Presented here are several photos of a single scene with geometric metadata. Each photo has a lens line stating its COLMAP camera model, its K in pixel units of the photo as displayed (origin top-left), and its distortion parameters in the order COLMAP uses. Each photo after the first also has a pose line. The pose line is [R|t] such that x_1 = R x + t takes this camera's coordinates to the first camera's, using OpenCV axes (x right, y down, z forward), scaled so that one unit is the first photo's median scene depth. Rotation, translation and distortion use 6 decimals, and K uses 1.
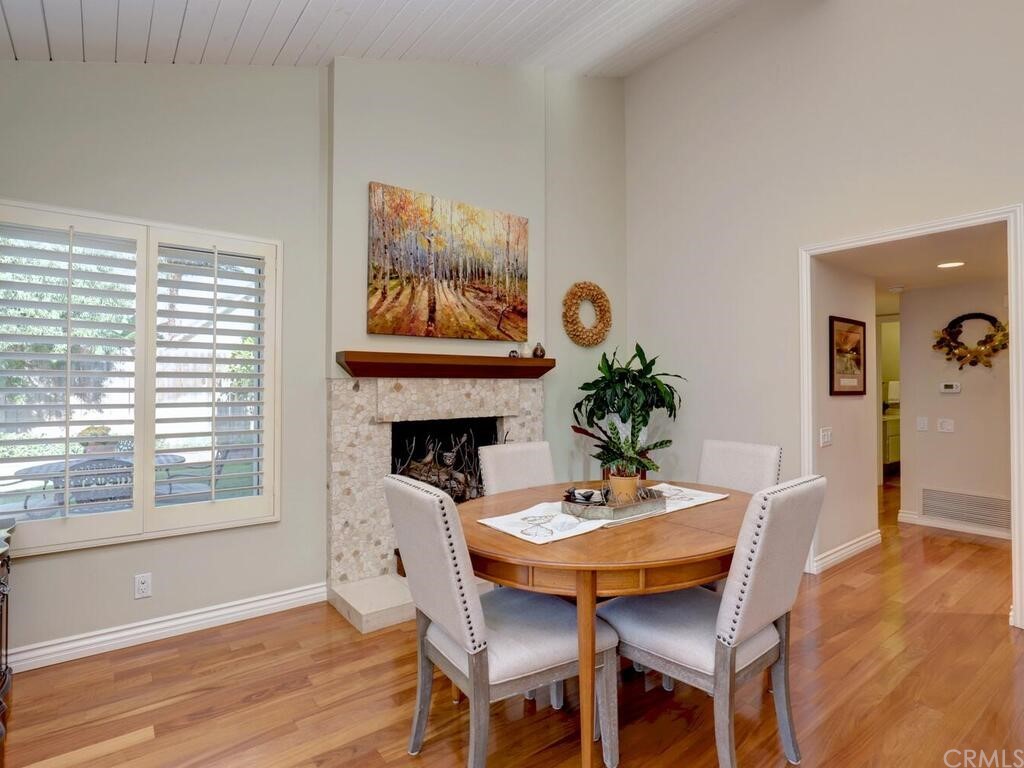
lens RADIAL K [[536.3, 0, 512.4], [0, 536.3, 379.4], [0, 0, 1]] dist [-0.015695, 0.001721]
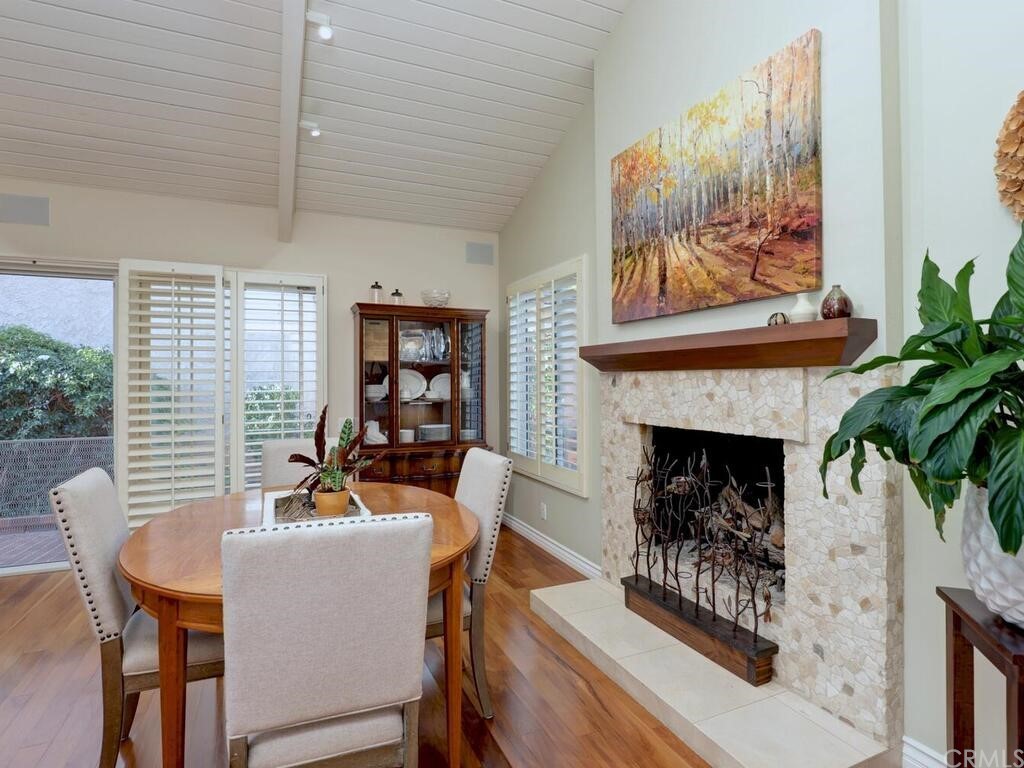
lens RADIAL K [[536.3, 0, 511.3], [0, 536.3, 382.1], [0, 0, 1]] dist [-0.015695, 0.001721]
pose [[-0.236459, 0.002930, -0.971637, 0.609973], [0.006797, 0.999976, 0.001361, 0.010429], [0.971618, -0.006282, -0.236473, 0.945939]]
